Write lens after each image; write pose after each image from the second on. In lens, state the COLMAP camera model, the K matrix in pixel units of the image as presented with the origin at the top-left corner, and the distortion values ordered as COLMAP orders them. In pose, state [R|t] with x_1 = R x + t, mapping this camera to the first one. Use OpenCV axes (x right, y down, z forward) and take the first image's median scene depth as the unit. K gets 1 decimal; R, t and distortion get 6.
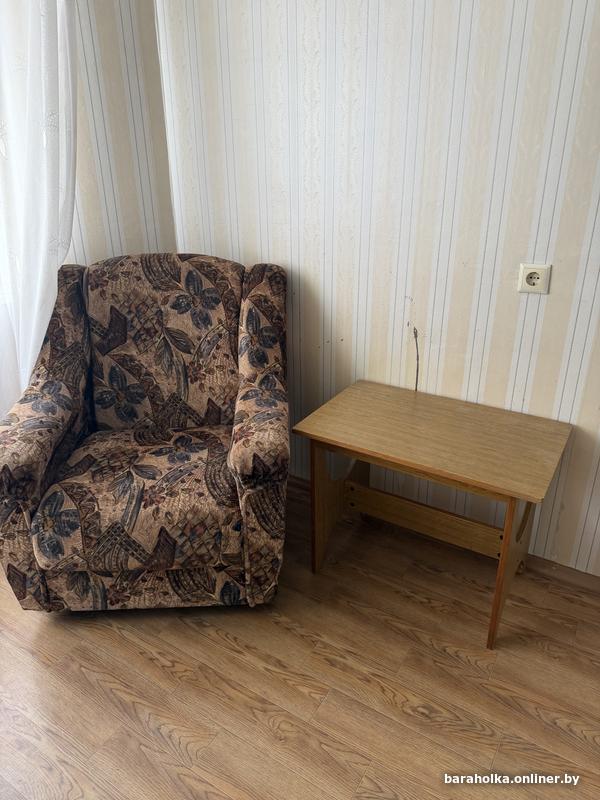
lens RADIAL K [[565.6, 0, 304.4], [0, 565.6, 383.1], [0, 0, 1]] dist [0.067451, -0.085393]
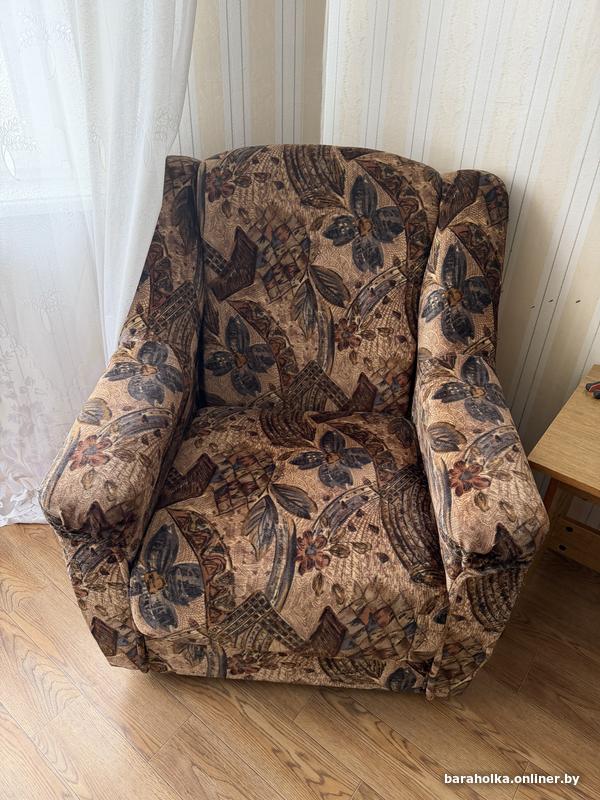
lens RADIAL K [[565.6, 0, 302.2], [0, 565.6, 403.2], [0, 0, 1]] dist [0.067451, -0.085393]
pose [[0.992351, 0.094390, -0.079560, -0.217527], [-0.076499, 0.976023, 0.203783, -0.086550], [0.096887, -0.196138, 0.975778, 0.367342]]
